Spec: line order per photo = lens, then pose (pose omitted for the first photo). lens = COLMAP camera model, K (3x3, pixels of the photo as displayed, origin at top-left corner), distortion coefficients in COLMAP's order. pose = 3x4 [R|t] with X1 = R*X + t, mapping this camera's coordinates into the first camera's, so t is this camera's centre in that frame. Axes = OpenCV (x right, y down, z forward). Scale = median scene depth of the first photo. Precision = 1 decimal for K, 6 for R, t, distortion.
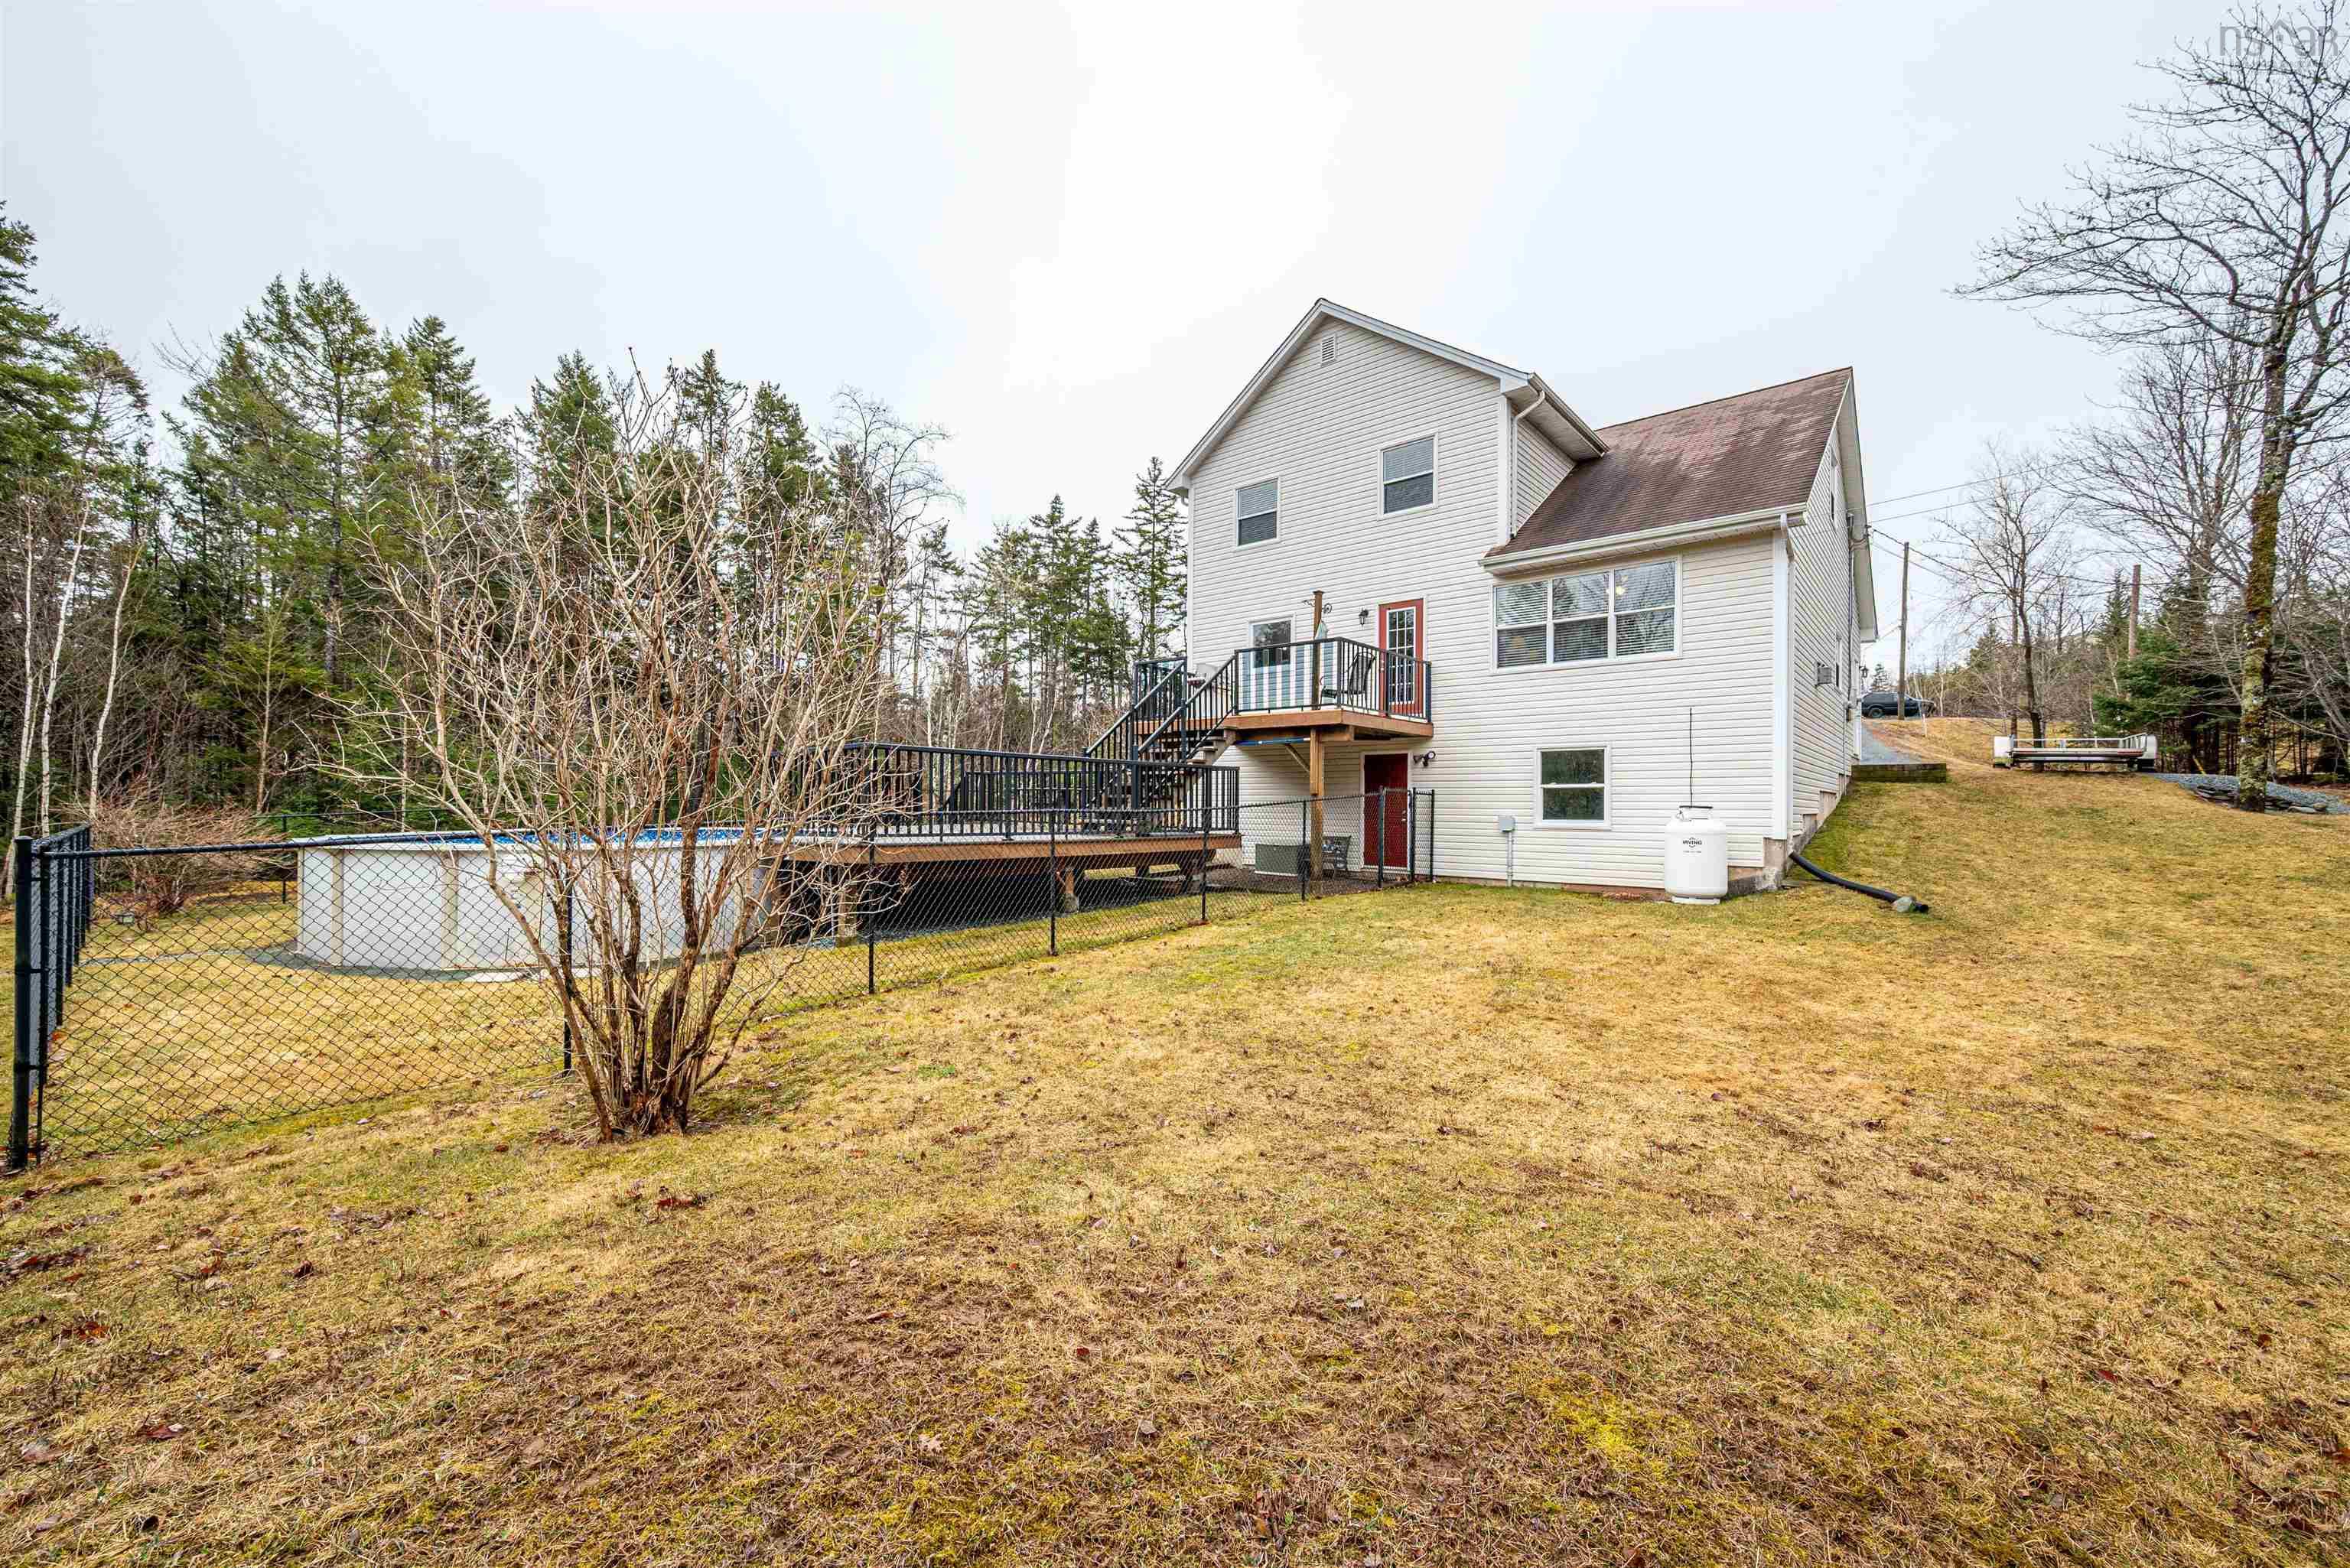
lens RADIAL K [[906.9, 0, 1182.4], [0, 906.9, 795.7], [0, 0, 1]] dist [0.001211, 0.000800]
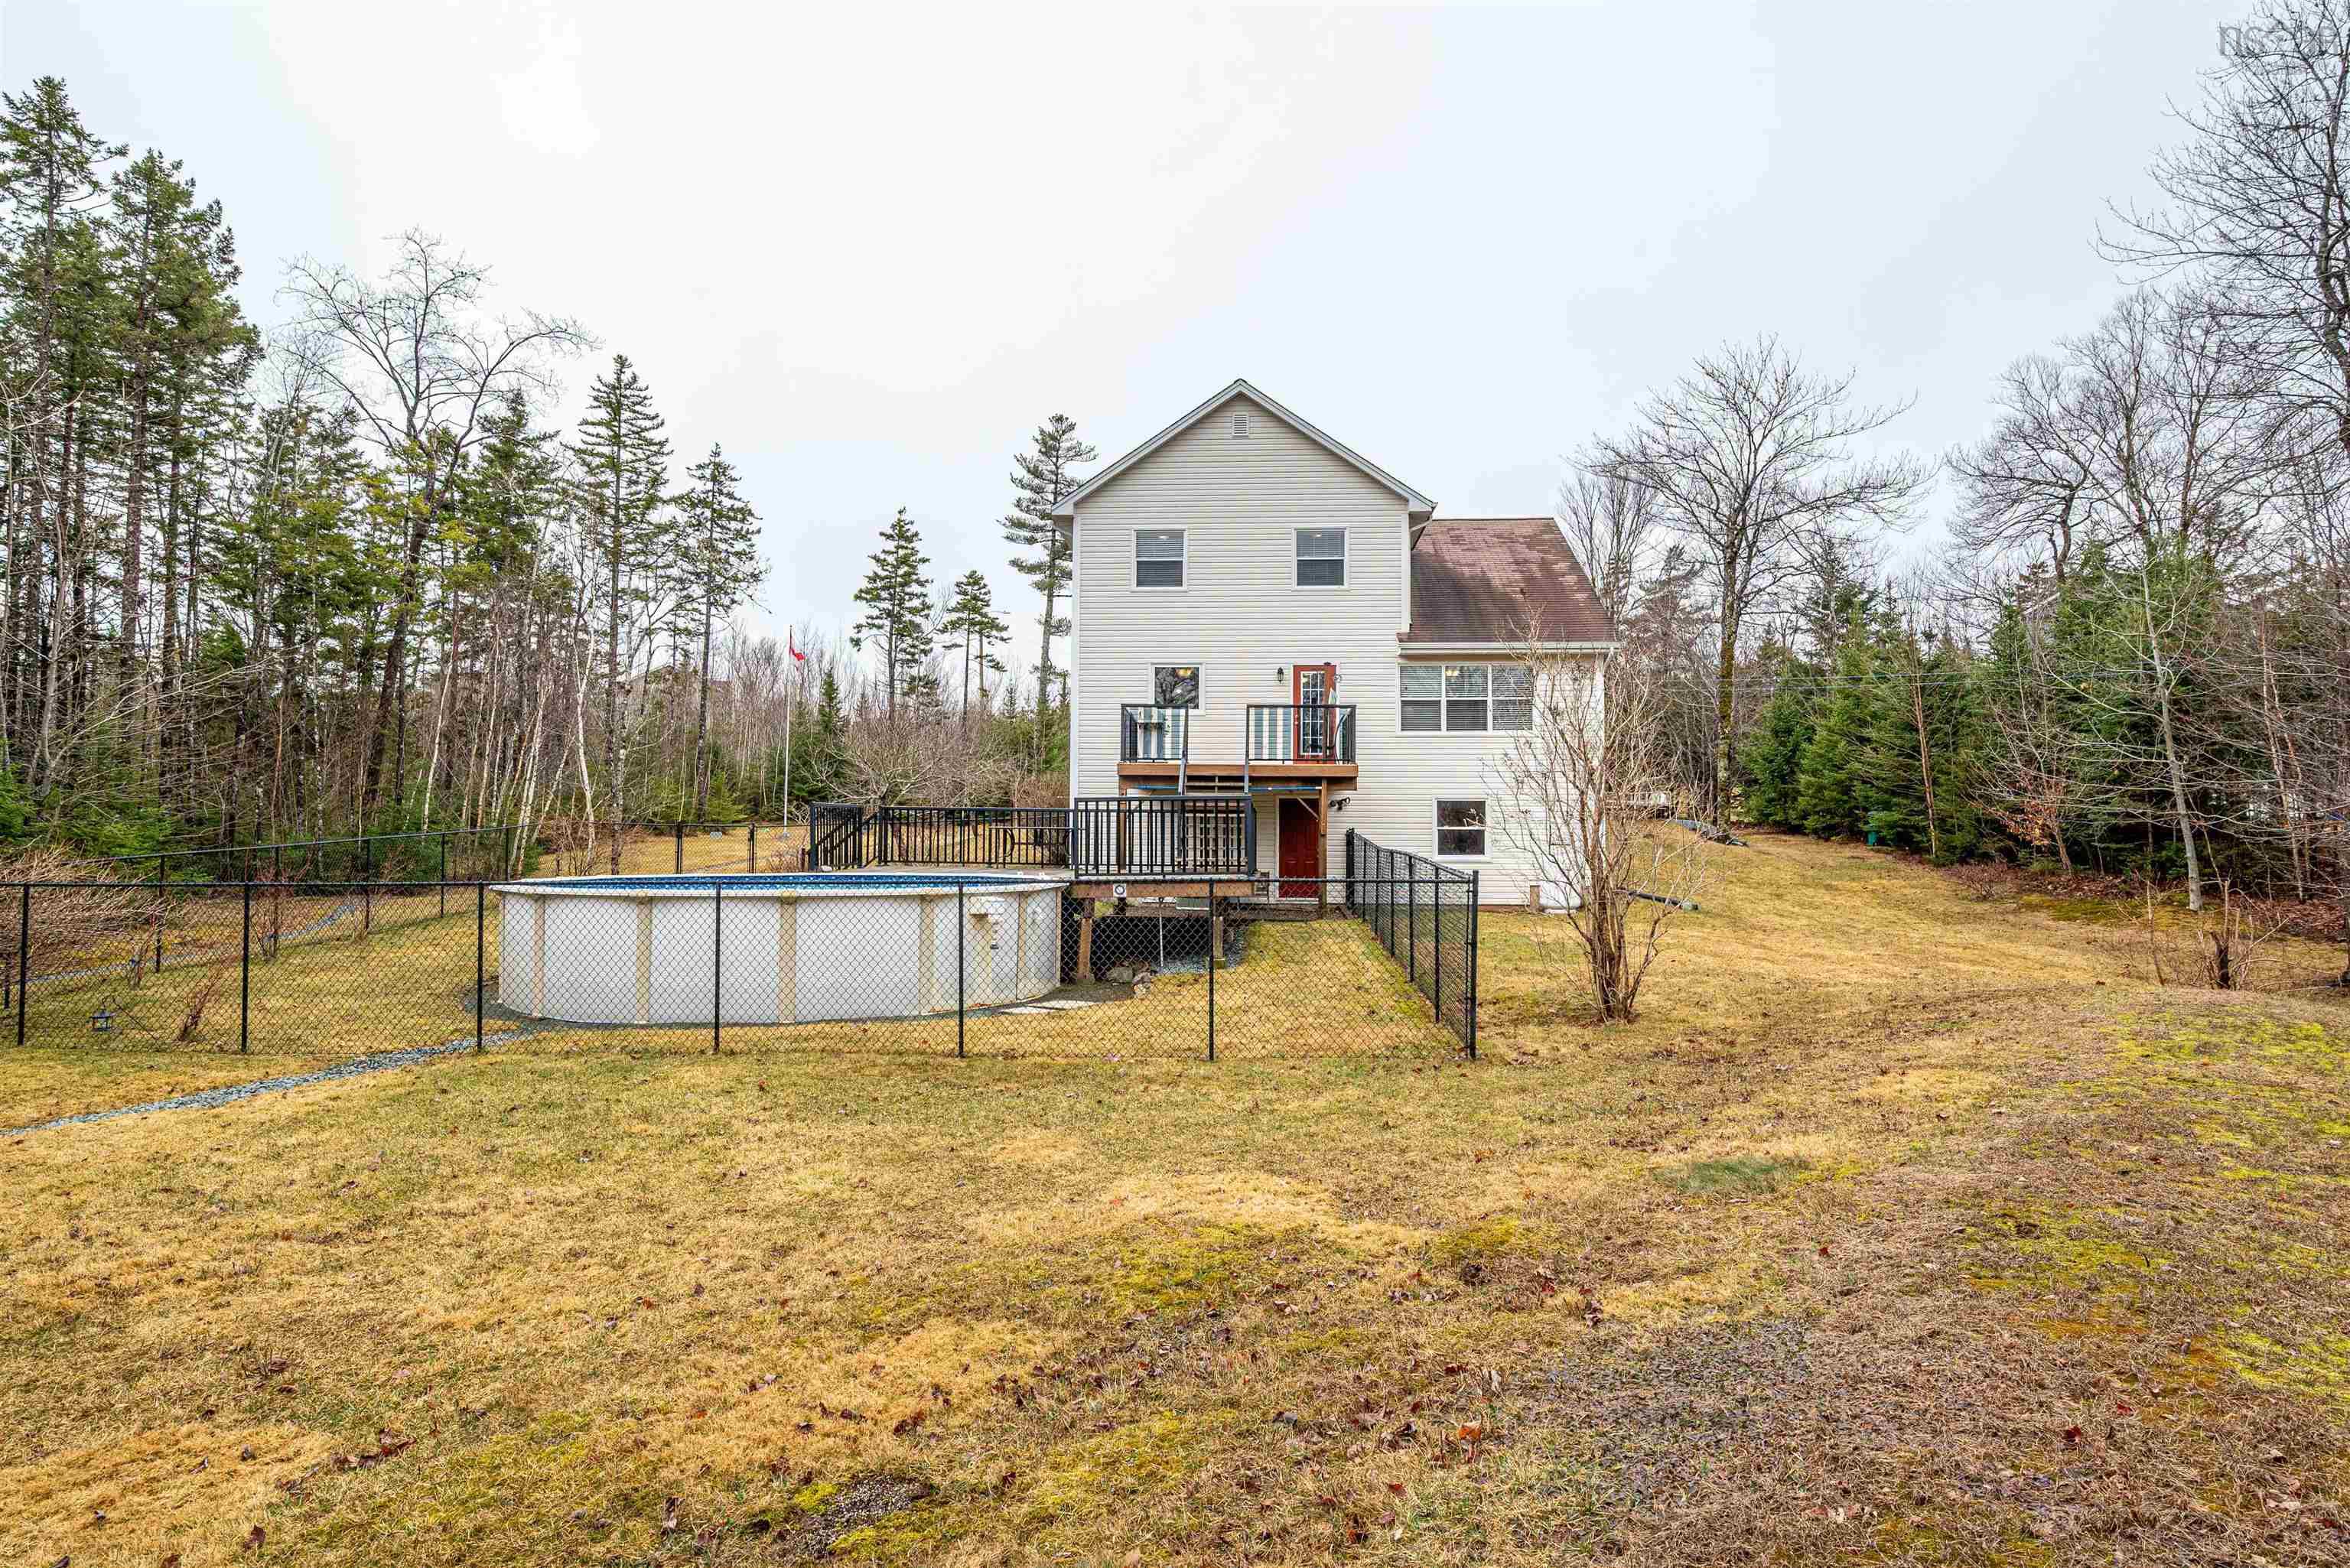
lens RADIAL K [[1268.1, 0, 1194.6], [0, 1268.1, 776.2], [0, 0, 1]] dist [-0.002456, -0.000328]
pose [[0.793703, 0.026538, 0.607726, -0.851764], [-0.002257, 0.999170, -0.040684, -0.009701], [-0.608301, 0.030920, 0.793104, -0.169692]]
